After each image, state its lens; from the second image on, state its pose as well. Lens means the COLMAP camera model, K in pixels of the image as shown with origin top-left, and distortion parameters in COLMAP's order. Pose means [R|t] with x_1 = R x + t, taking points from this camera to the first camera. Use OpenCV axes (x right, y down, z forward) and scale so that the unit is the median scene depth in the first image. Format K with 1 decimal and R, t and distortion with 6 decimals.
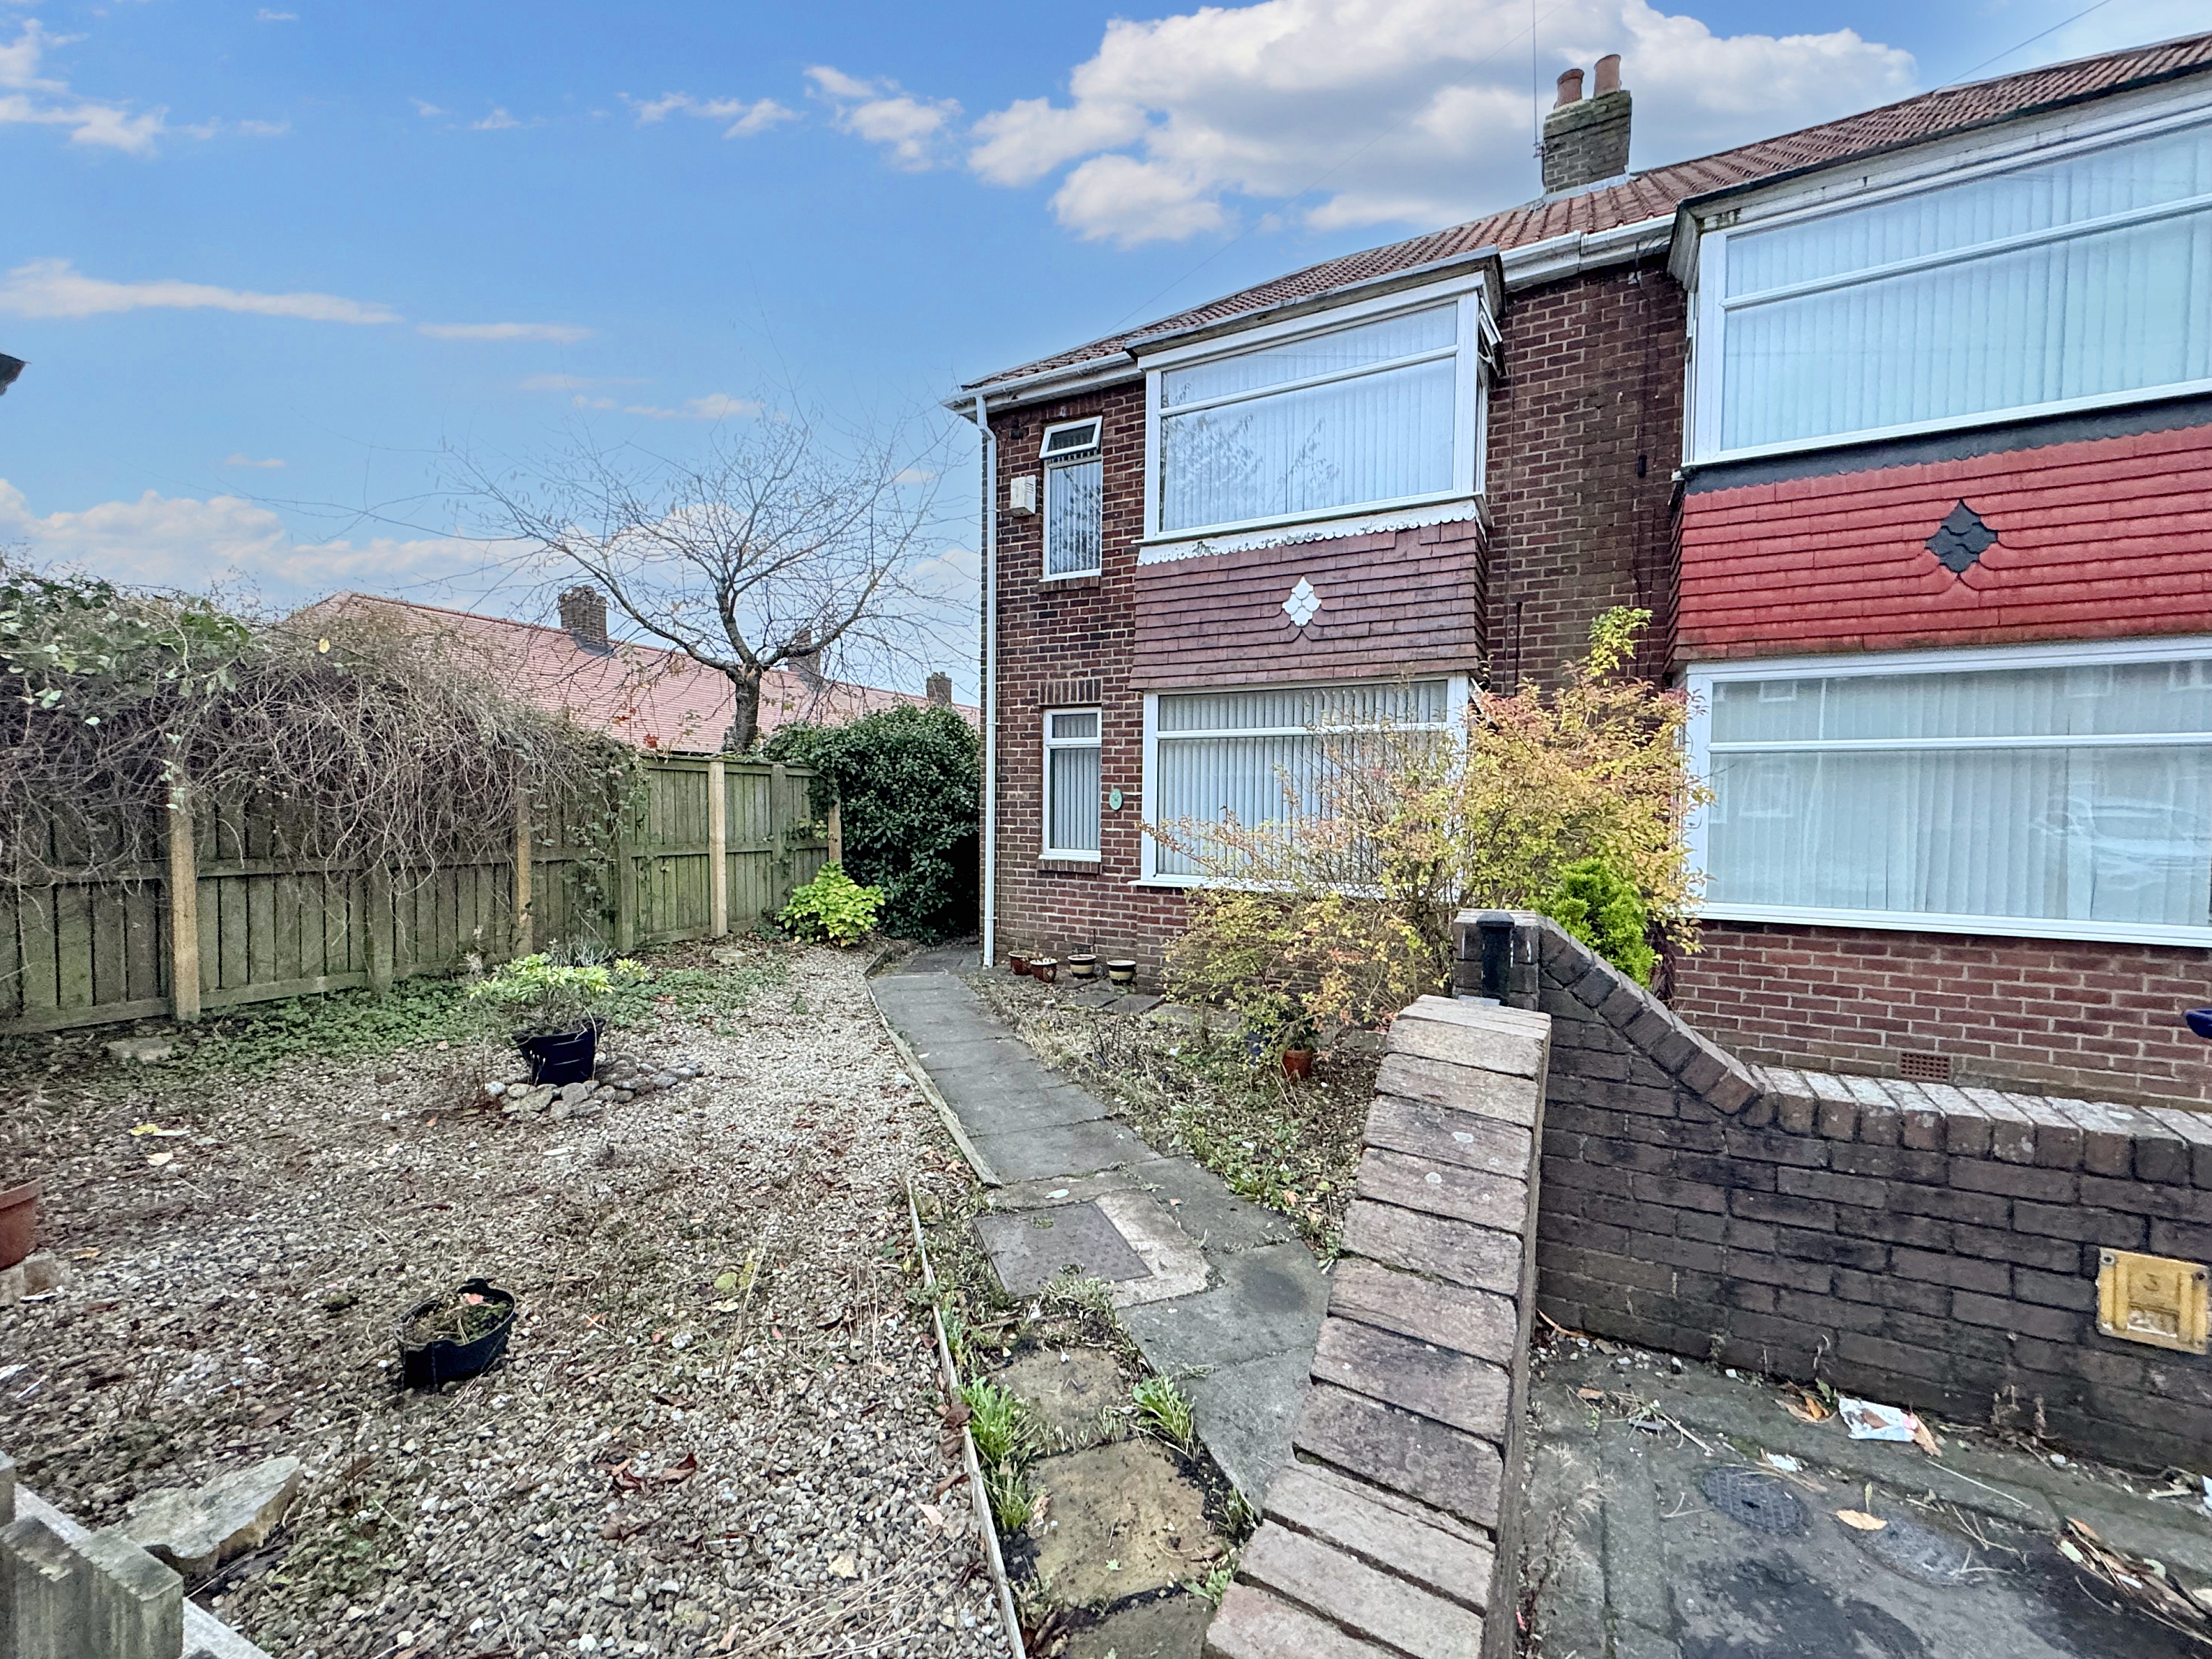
lens RADIAL K [[881.4, 0, 1108.3], [0, 881.4, 829.2], [0, 0, 1]] dist [-0.002082, 0.000753]
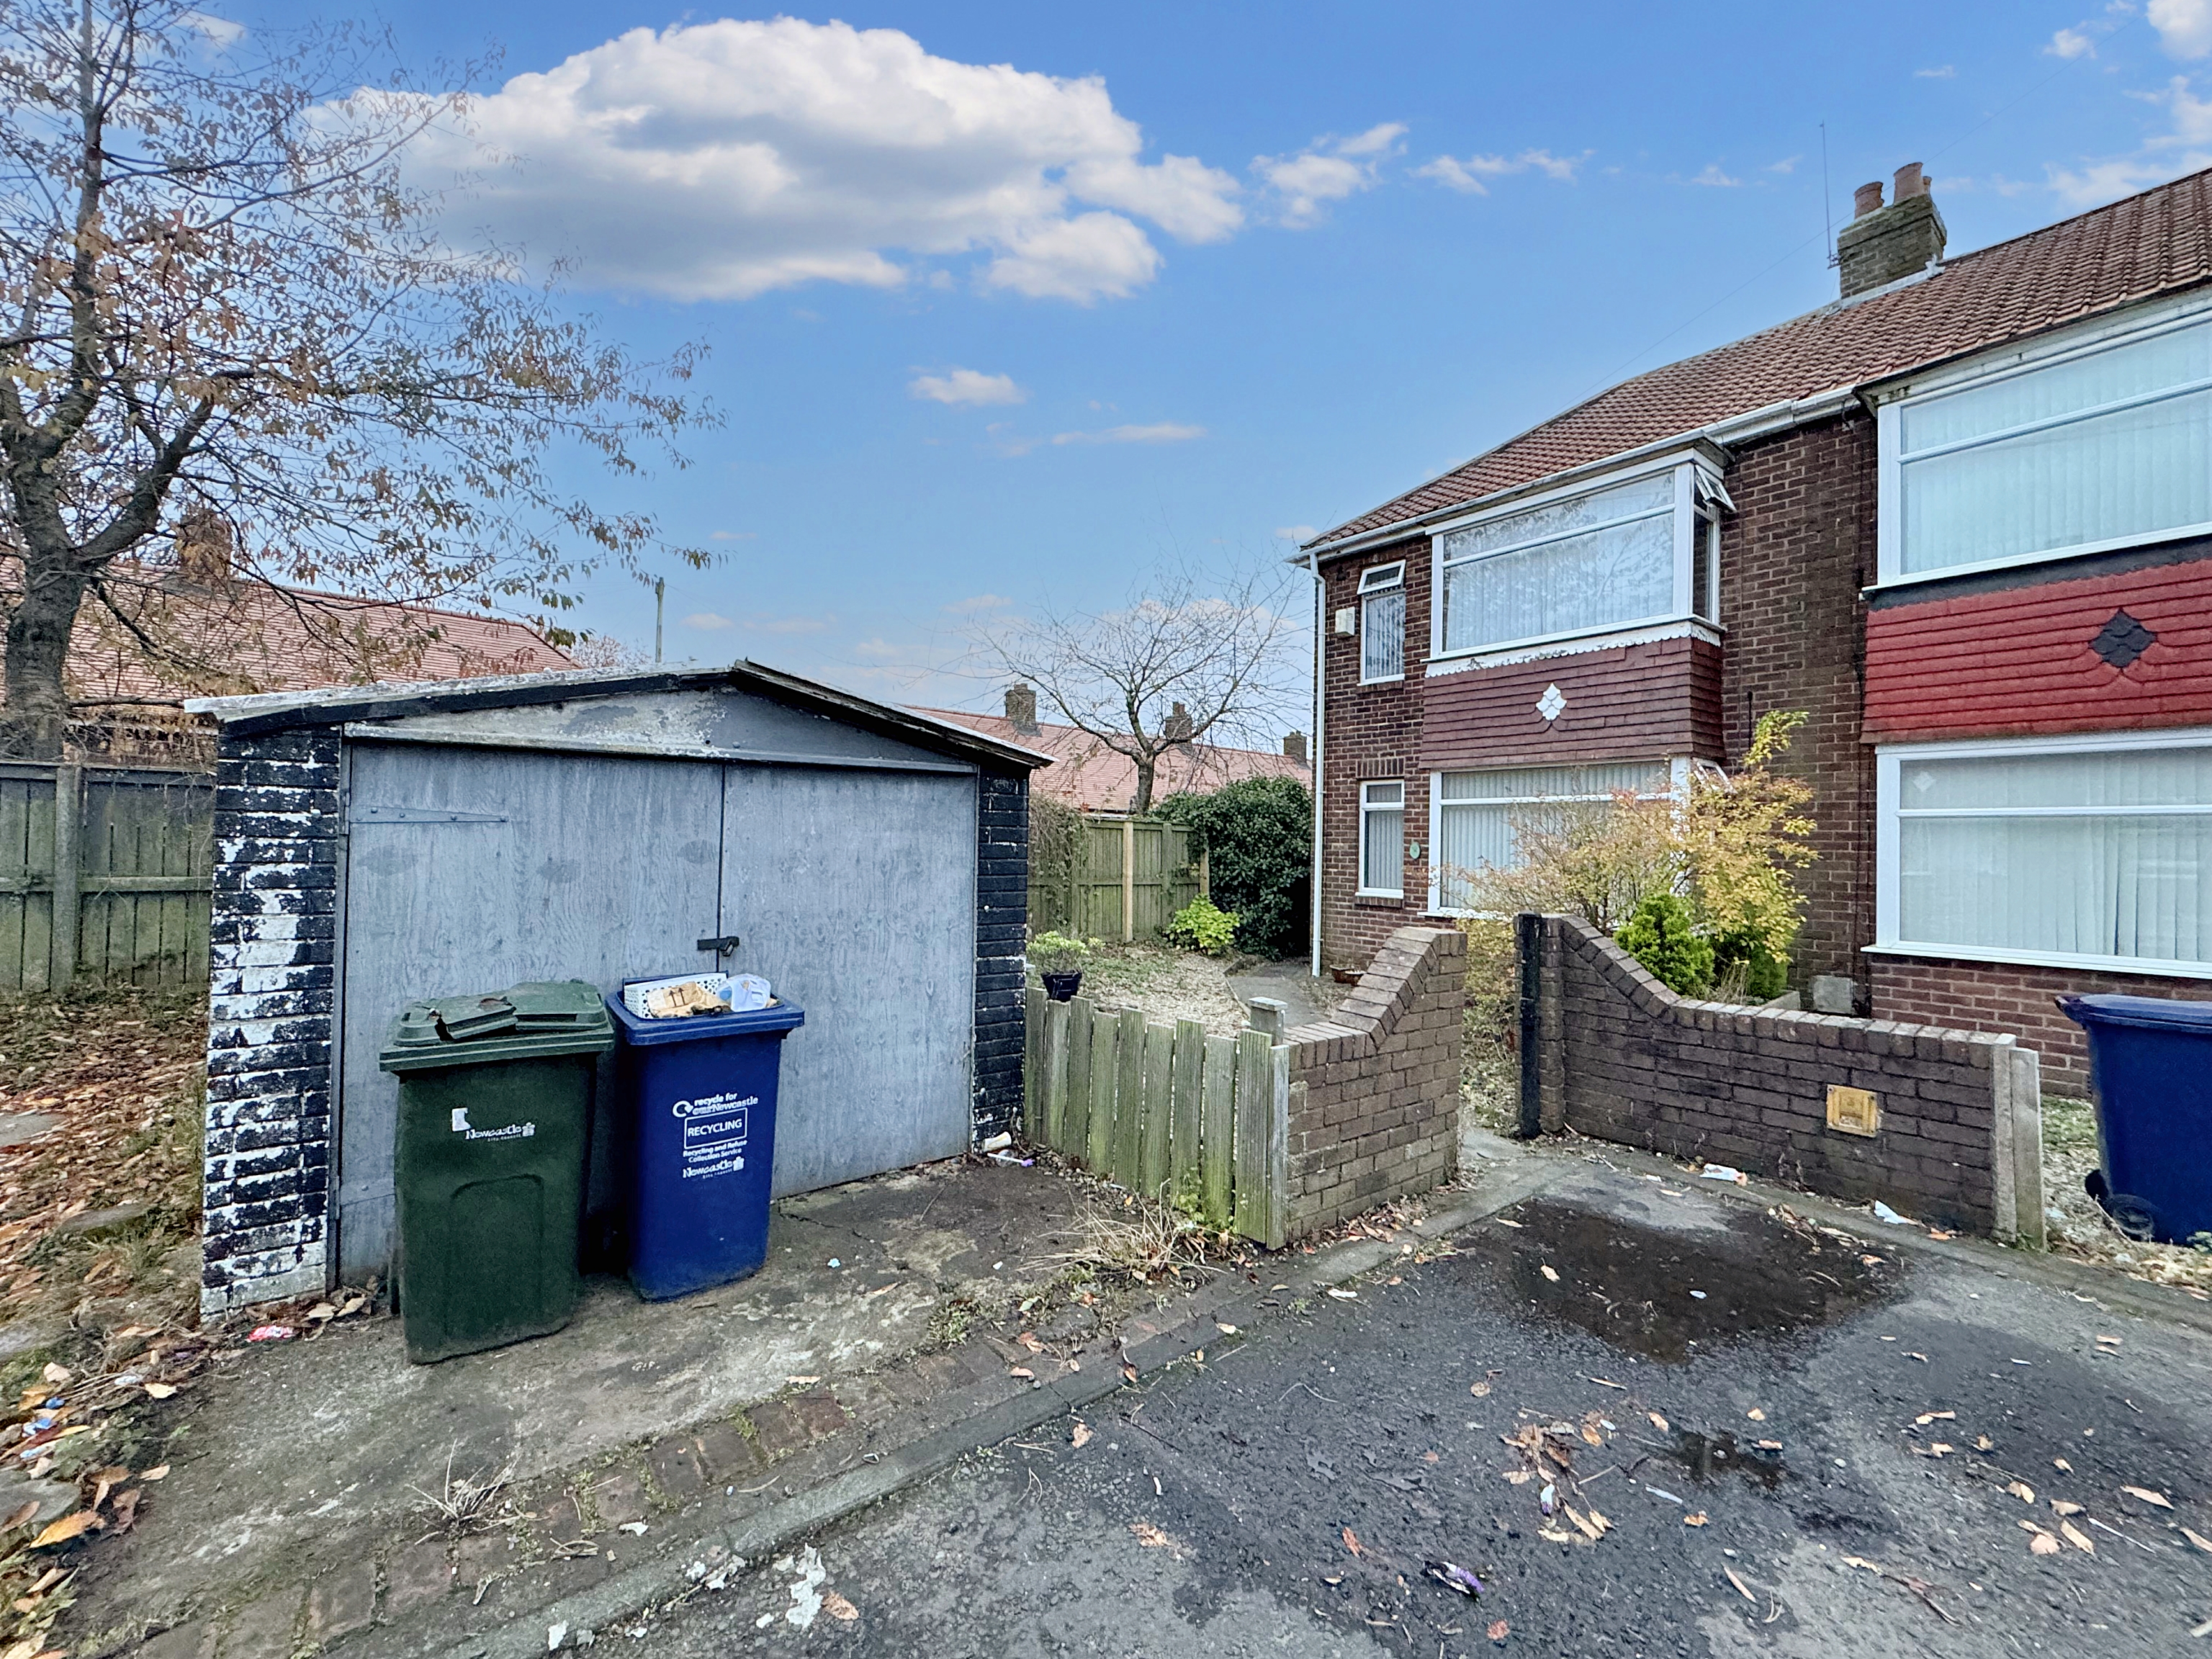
lens RADIAL K [[881.4, 0, 1112.2], [0, 881.4, 831.5], [0, 0, 1]] dist [-0.002082, 0.000753]
pose [[0.921154, 0.001679, -0.389195, 0.149873], [-0.021810, 0.998642, -0.047311, 0.013413], [0.388587, 0.052069, 0.919940, -0.531518]]
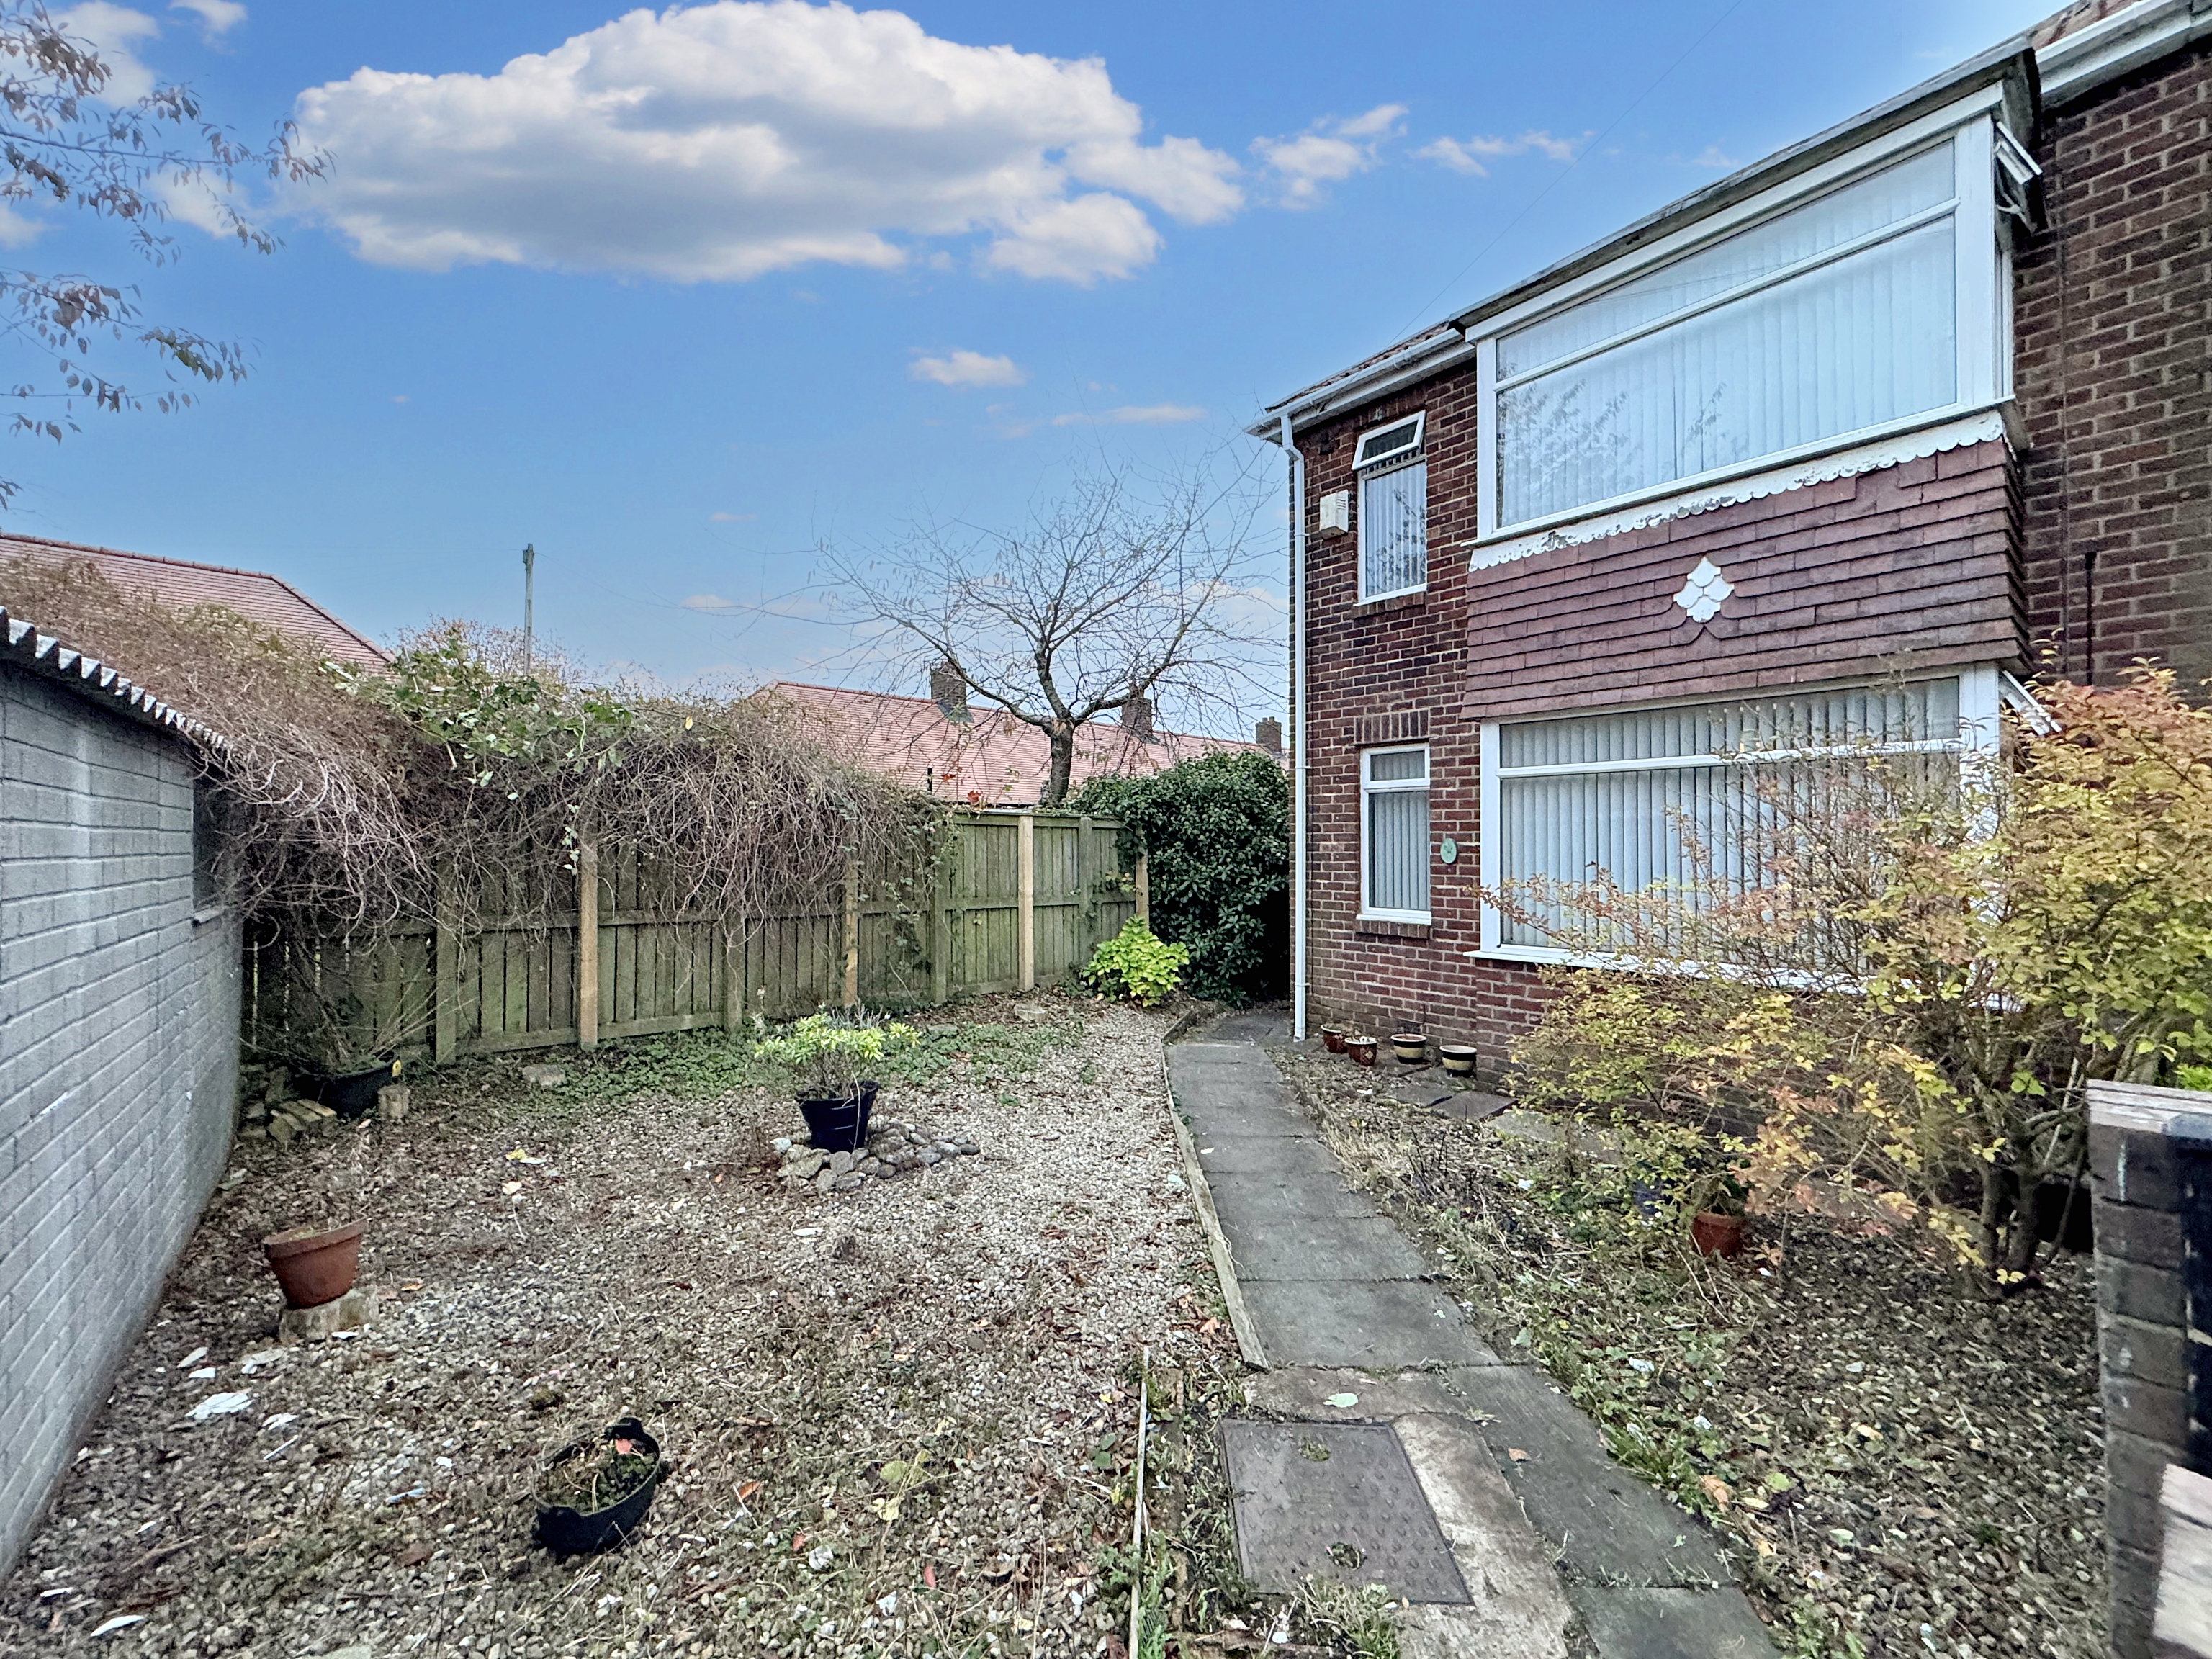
lens RADIAL K [[881.4, 0, 1108.2], [0, 881.4, 829.7], [0, 0, 1]] dist [-0.002082, 0.000753]
pose [[0.929129, -0.014396, -0.369475, 0.025671], [-0.004369, 0.998745, -0.049900, -0.015840], [0.369730, 0.047978, 0.927900, 0.143388]]
